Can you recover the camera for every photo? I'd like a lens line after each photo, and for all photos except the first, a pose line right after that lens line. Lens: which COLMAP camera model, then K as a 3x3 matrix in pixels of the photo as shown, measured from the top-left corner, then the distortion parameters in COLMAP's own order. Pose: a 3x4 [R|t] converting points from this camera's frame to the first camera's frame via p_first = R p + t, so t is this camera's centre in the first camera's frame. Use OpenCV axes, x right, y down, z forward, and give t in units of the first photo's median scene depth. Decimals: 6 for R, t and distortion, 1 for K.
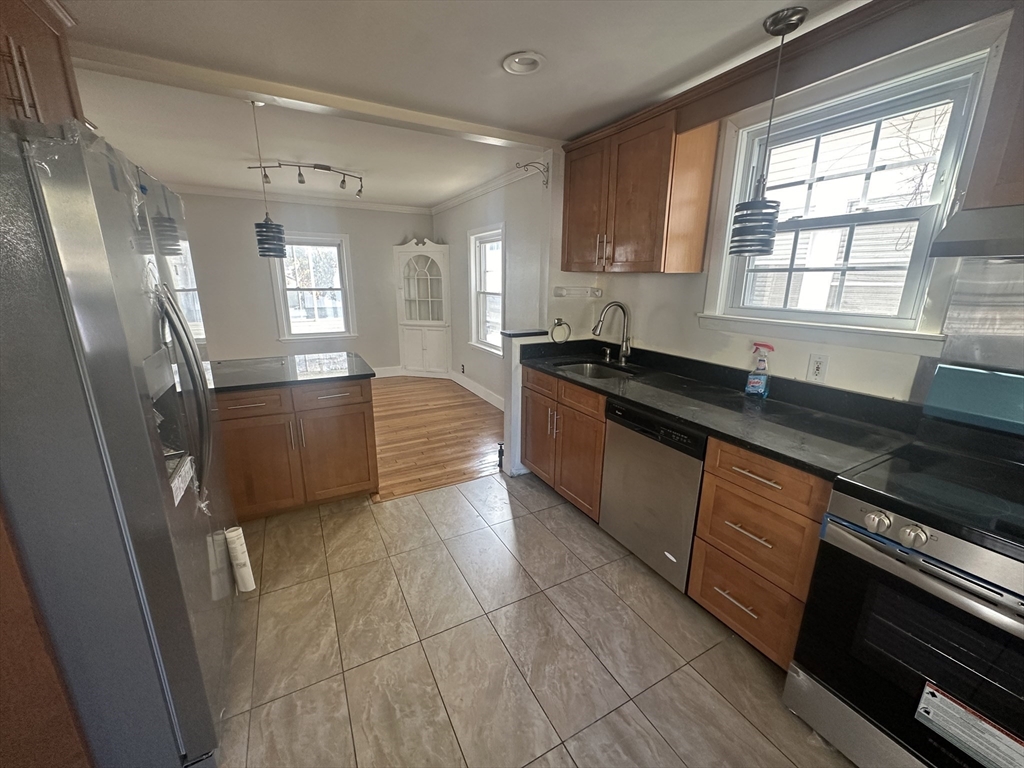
lens RADIAL K [[409.3, 0, 509.3], [0, 409.3, 384.5], [0, 0, 1]] dist [-0.001323, 0.000695]
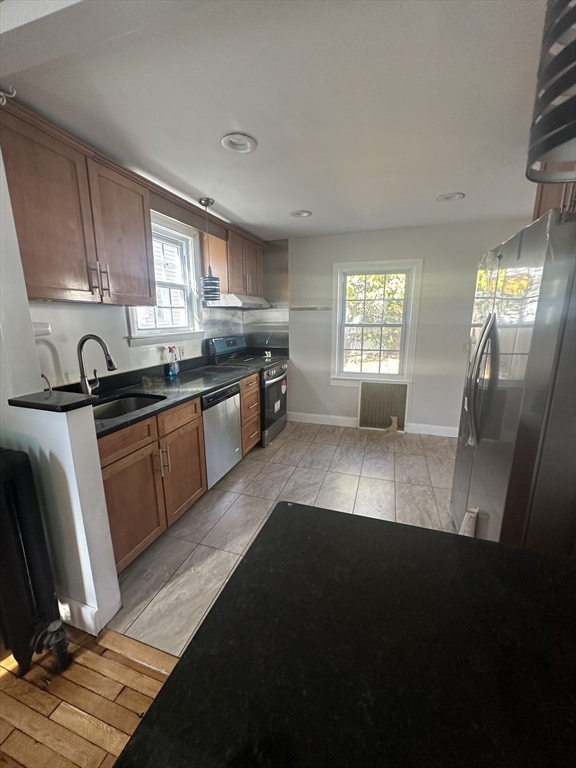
lens RADIAL K [[307.0, 0, 289.7], [0, 307.0, 382.7], [0, 0, 1]] dist [-0.001323, 0.000695]
pose [[-0.696595, -0.157667, 0.699926, -0.788550], [0.176990, 0.907642, 0.380606, -0.404405], [-0.695291, 0.389008, -0.604353, 1.609579]]
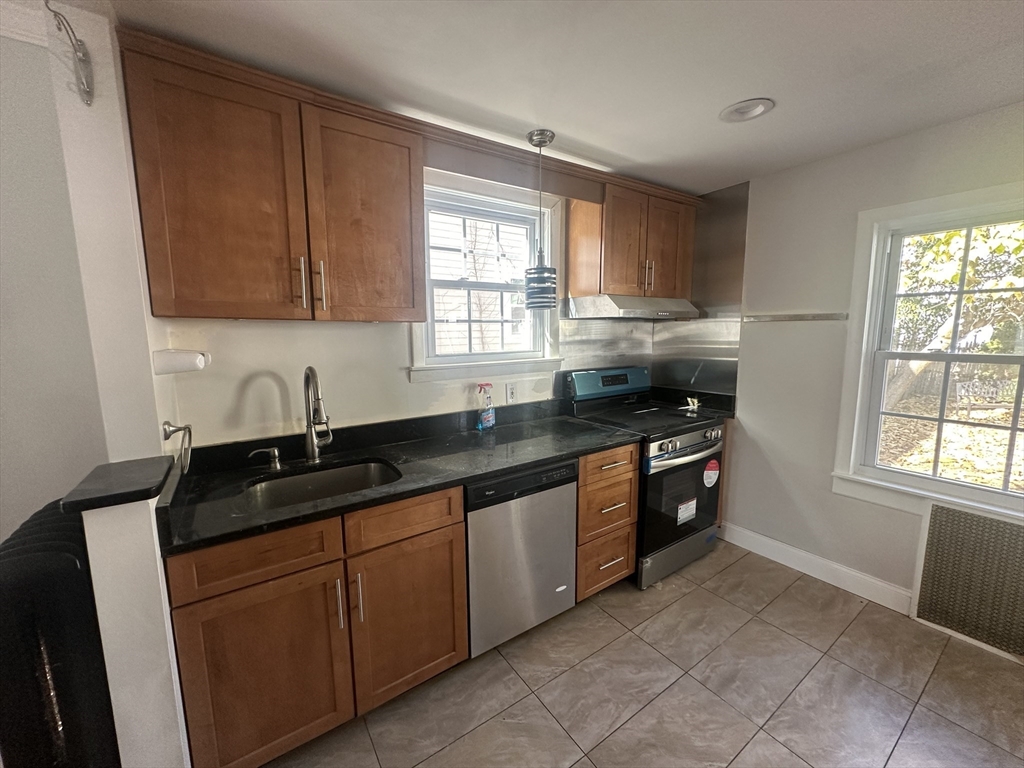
lens RADIAL K [[409.3, 0, 512.9], [0, 409.3, 383.5], [0, 0, 1]] dist [-0.001323, 0.000695]
pose [[-0.115319, -0.139671, 0.983460, -0.549845], [0.255392, 0.952613, 0.165237, -0.283157], [-0.959936, 0.270222, -0.074184, 1.059748]]
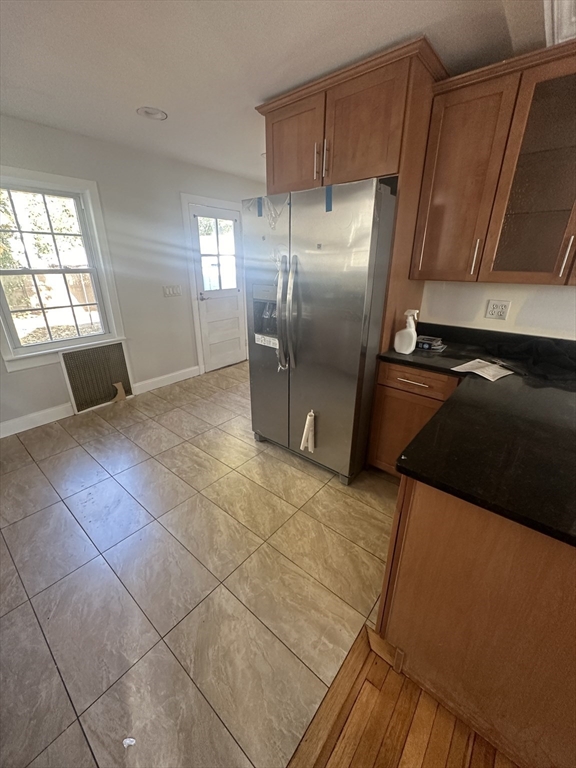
lens RADIAL K [[307.0, 0, 288.5], [0, 307.0, 381.6], [0, 0, 1]] dist [-0.001323, 0.000695]
pose [[-0.922663, 0.129127, -0.363343, -0.146725], [-0.108949, 0.816577, 0.566861, -0.392144], [0.369895, 0.562608, -0.739358, 1.609980]]
